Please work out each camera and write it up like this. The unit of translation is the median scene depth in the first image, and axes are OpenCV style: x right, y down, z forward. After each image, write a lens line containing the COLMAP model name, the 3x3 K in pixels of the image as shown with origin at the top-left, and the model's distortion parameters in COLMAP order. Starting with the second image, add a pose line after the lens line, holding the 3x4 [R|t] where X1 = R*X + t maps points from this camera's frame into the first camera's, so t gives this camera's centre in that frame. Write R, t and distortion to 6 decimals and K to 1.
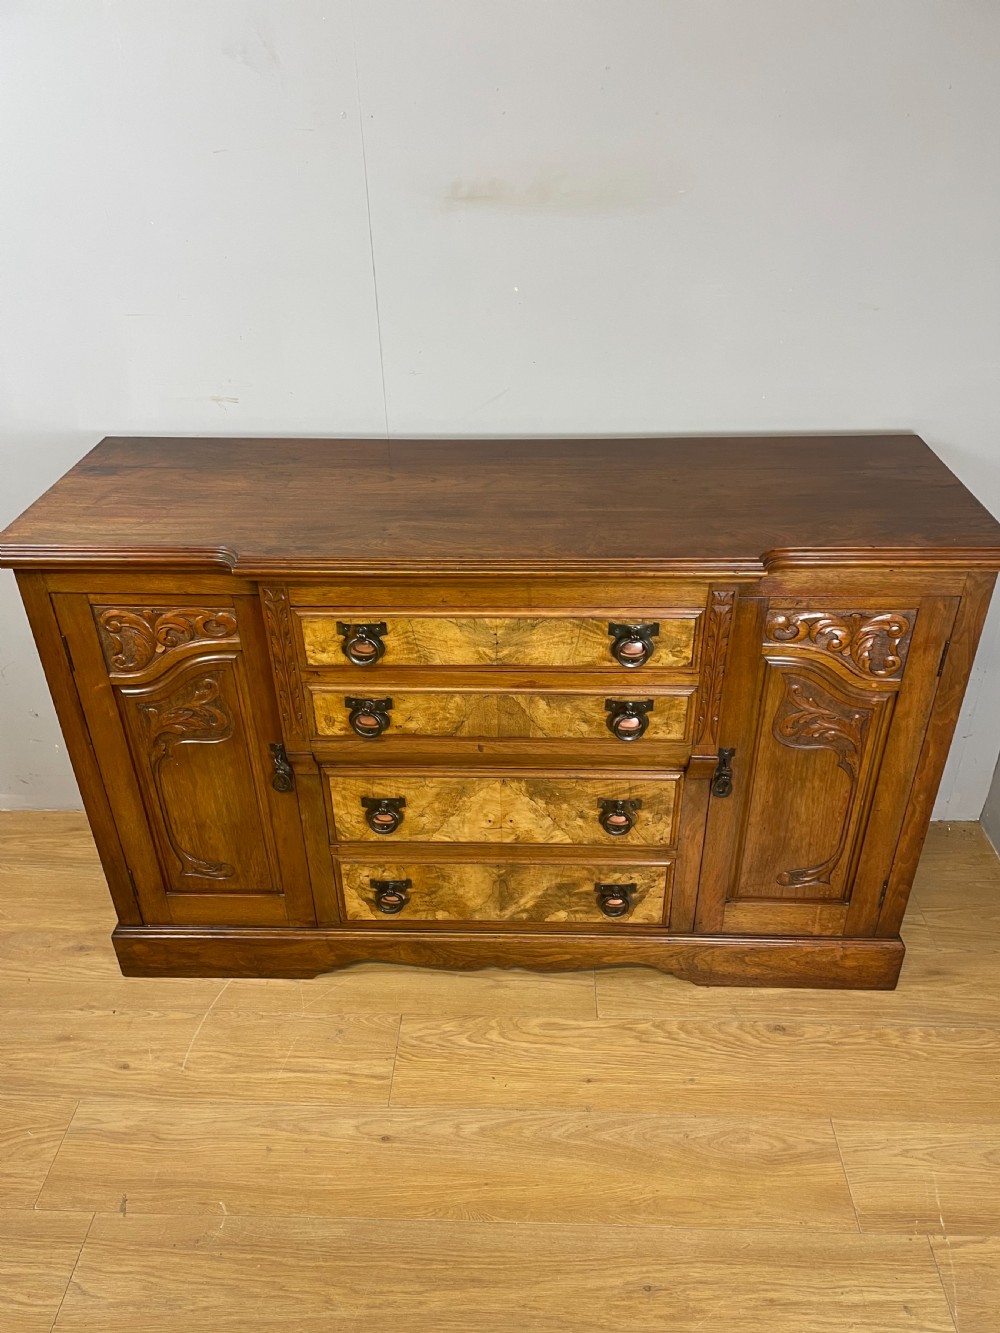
lens RADIAL K [[1009.4, 0, 502.6], [0, 1009.4, 670.6], [0, 0, 1]] dist [0.091843, -0.120126]
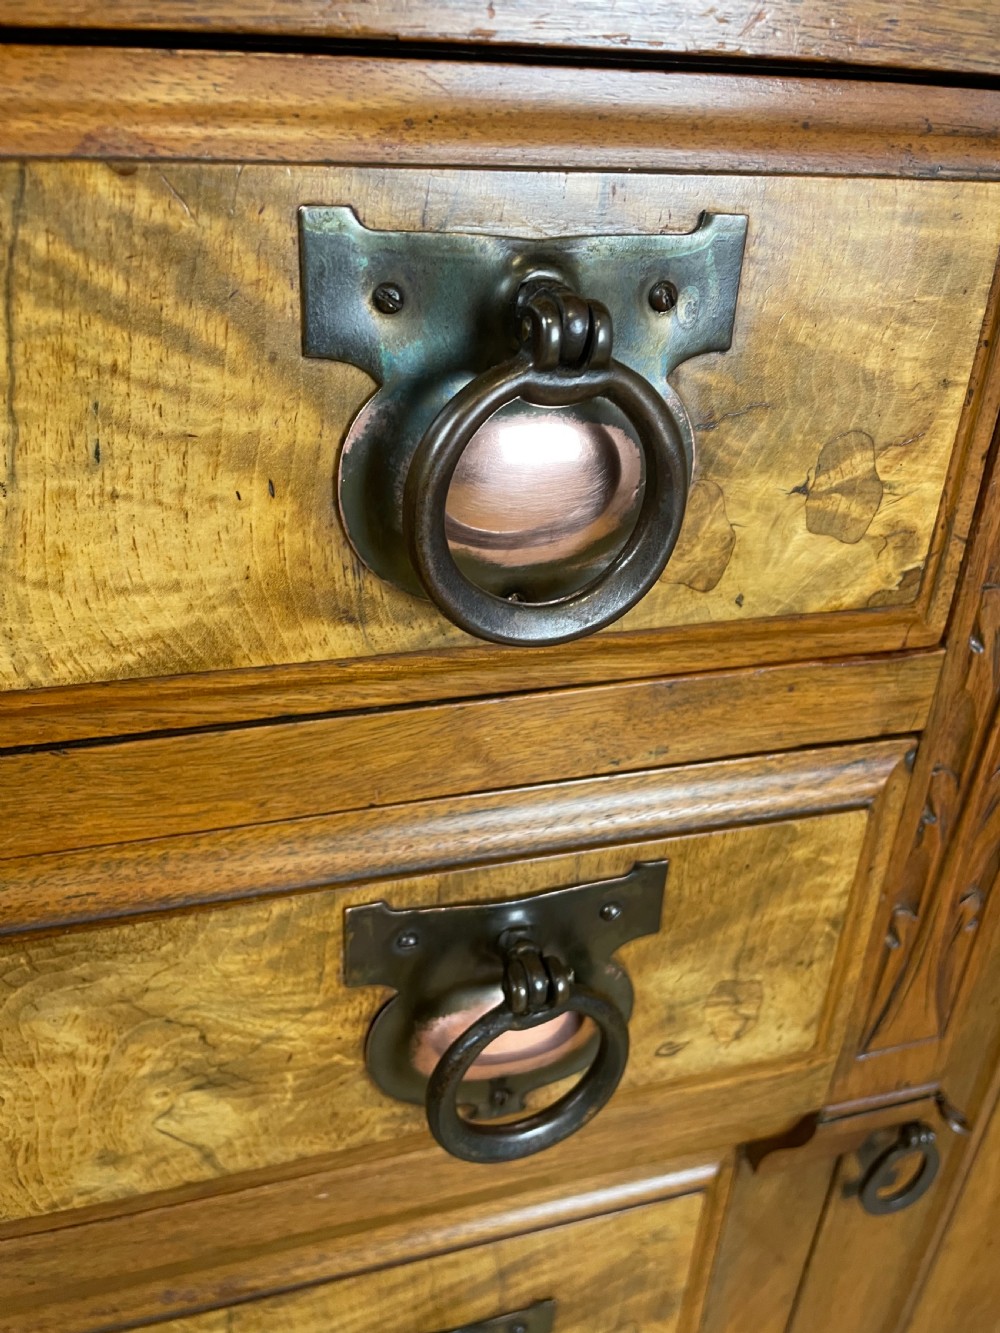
lens RADIAL K [[1009.4, 0, 495.7], [0, 1009.4, 666.9], [0, 0, 1]] dist [0.091843, -0.120126]
pose [[0.954468, -0.105798, 0.278923, 0.079464], [0.123169, 0.991344, -0.045457, 0.003837], [-0.271699, 0.077741, 0.959237, 0.786514]]
